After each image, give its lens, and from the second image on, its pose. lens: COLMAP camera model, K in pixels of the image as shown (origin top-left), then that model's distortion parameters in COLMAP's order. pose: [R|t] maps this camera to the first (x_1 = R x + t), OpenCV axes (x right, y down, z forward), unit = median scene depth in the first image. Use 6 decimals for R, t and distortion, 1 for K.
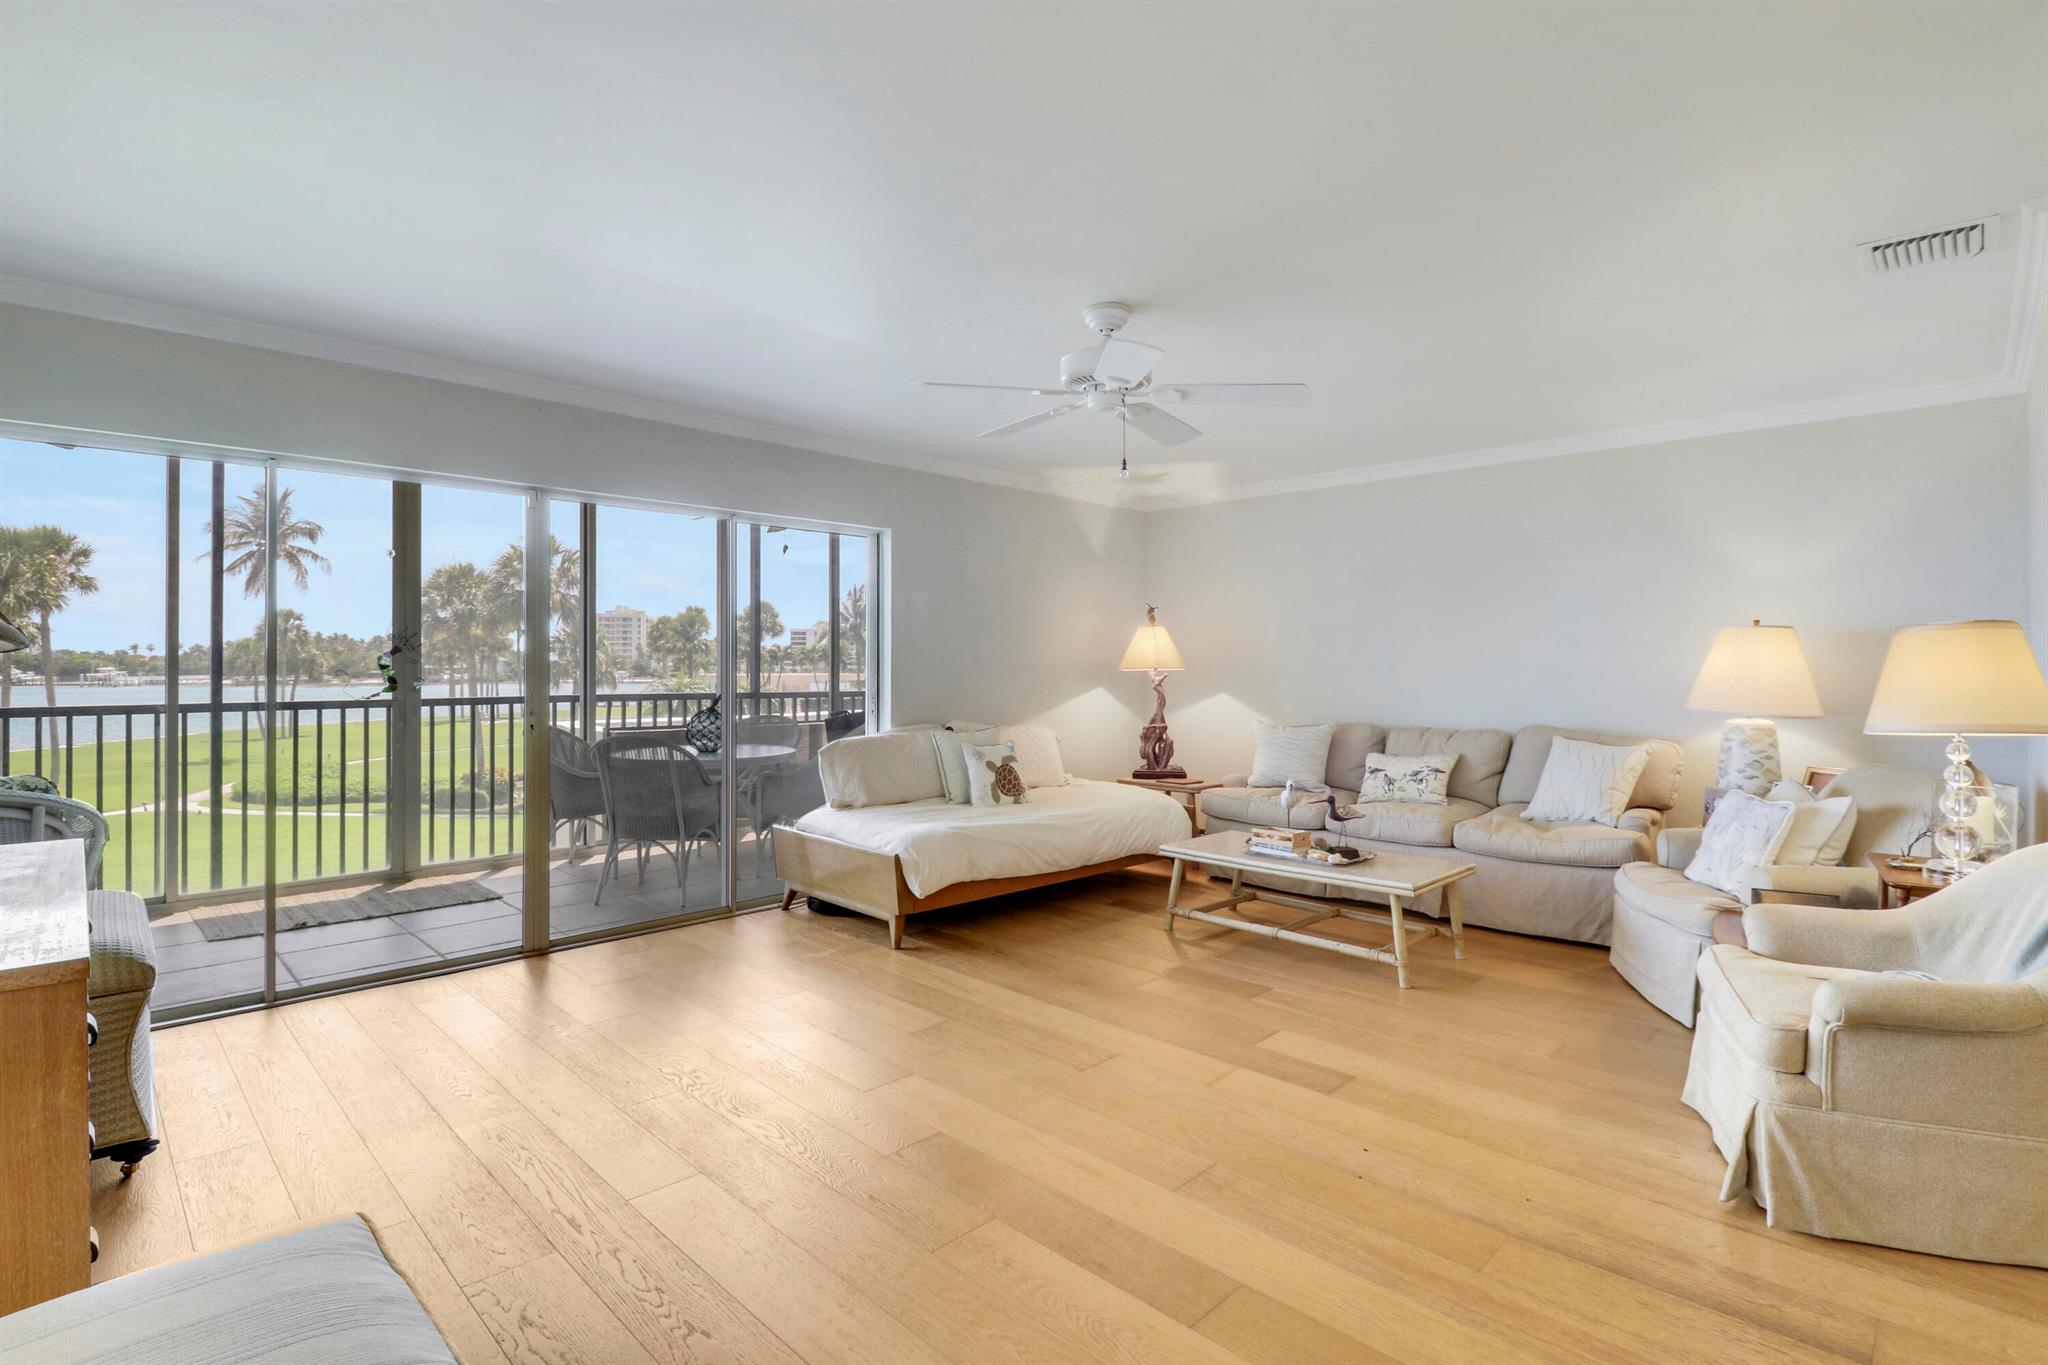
lens RADIAL K [[978.6, 0, 1030.3], [0, 978.6, 684.4], [0, 0, 1]] dist [-0.001041, -0.012045]
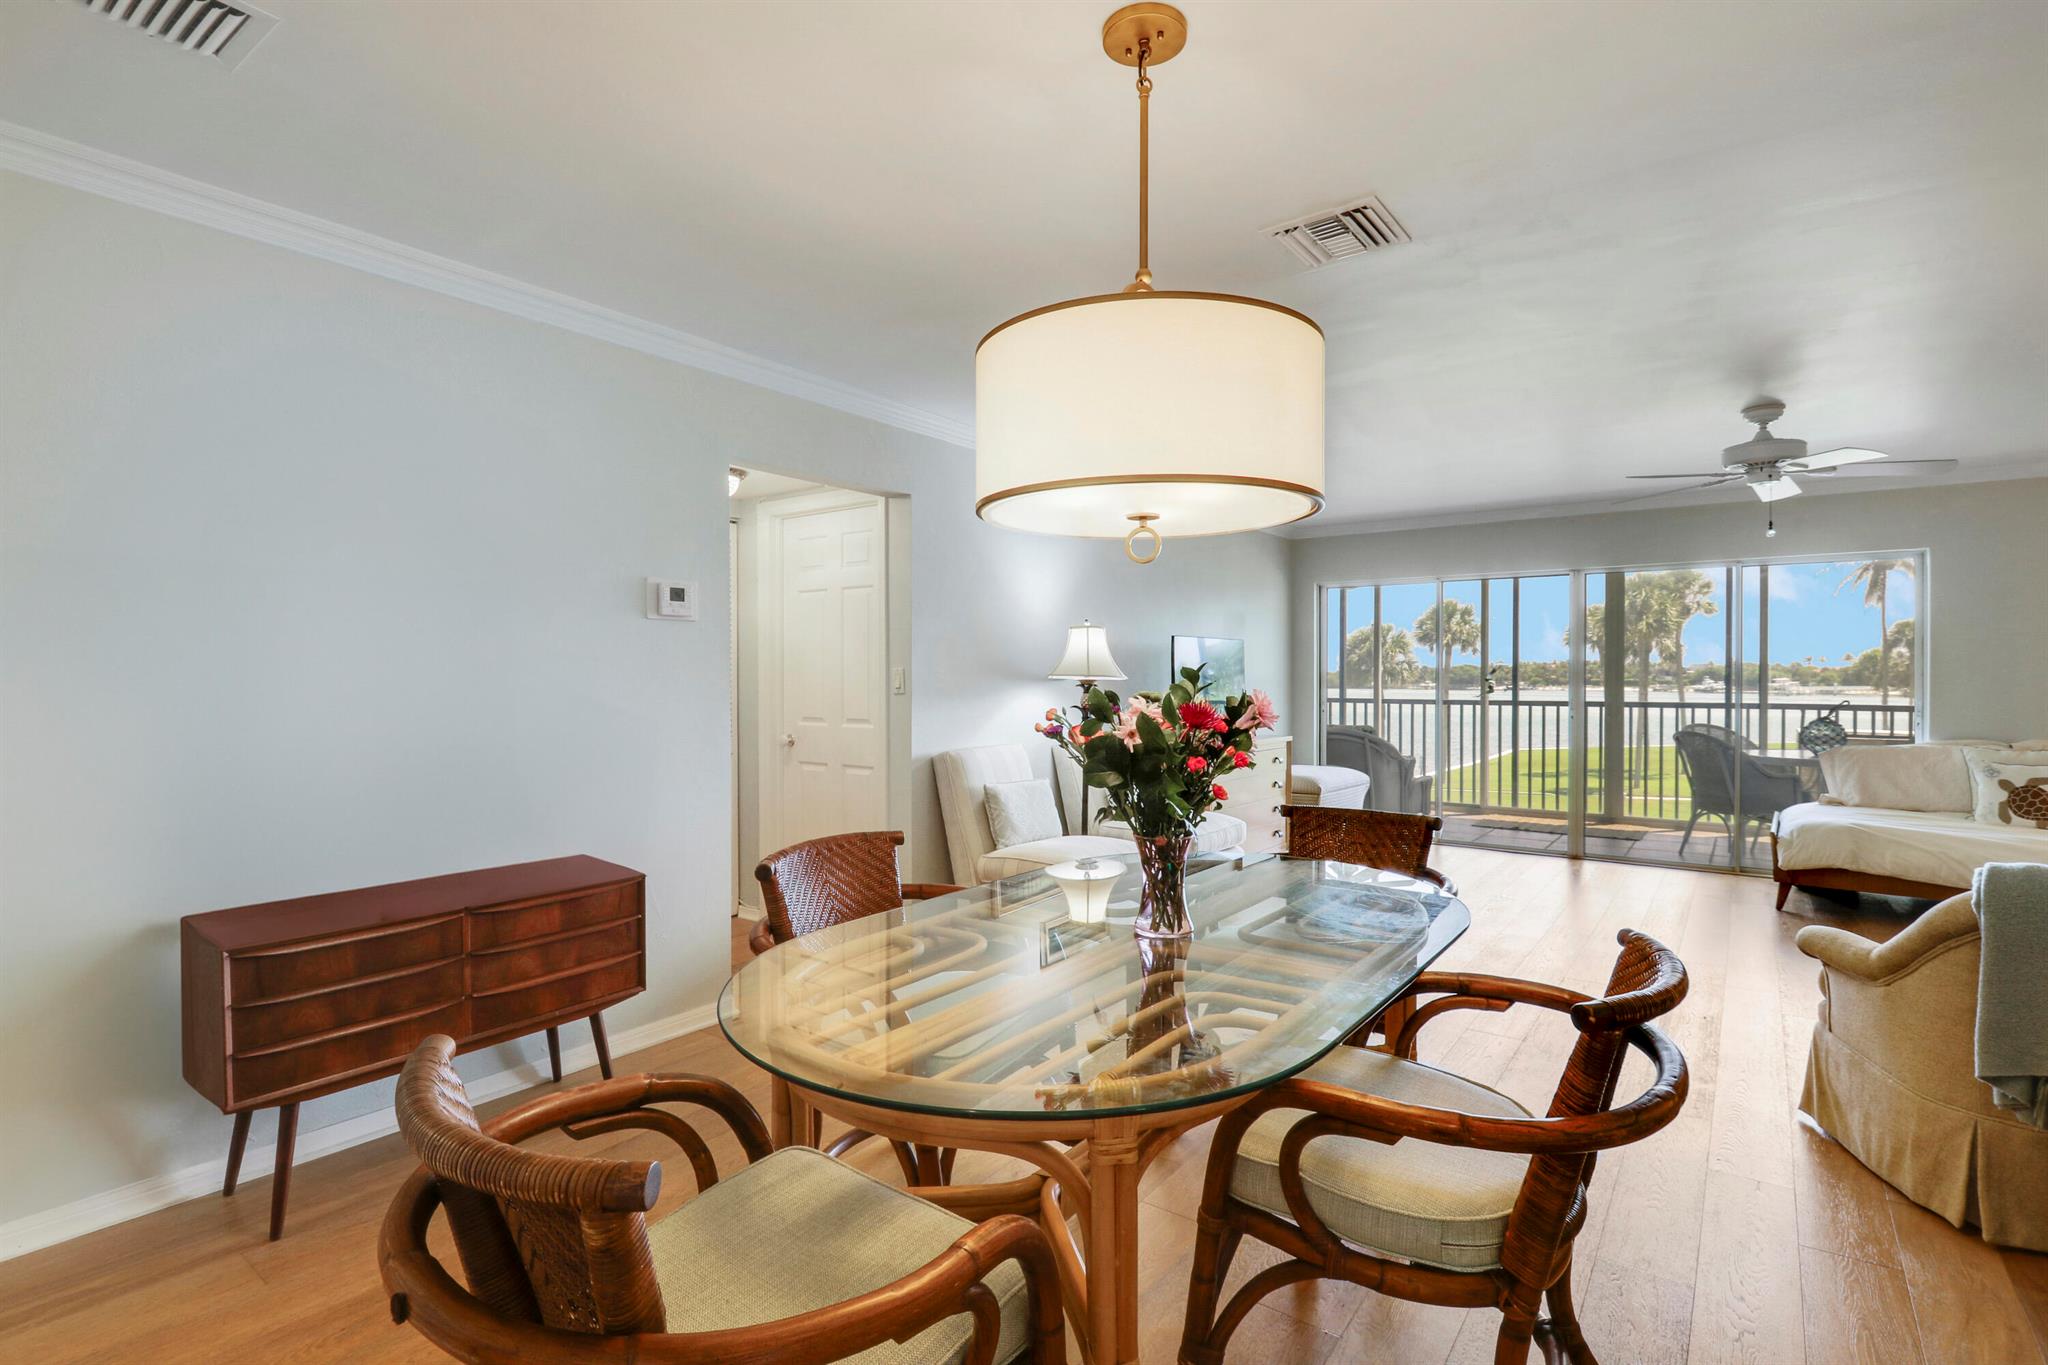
lens RADIAL K [[945.8, 0, 1014.2], [0, 945.8, 675.6], [0, 0, 1]] dist [0.001001, -0.011597]
pose [[0.114714, -0.001605, -0.993397, 0.680568], [-0.018217, 0.999827, -0.003719, -0.002991], [0.993231, 0.018523, 0.114665, -0.075803]]
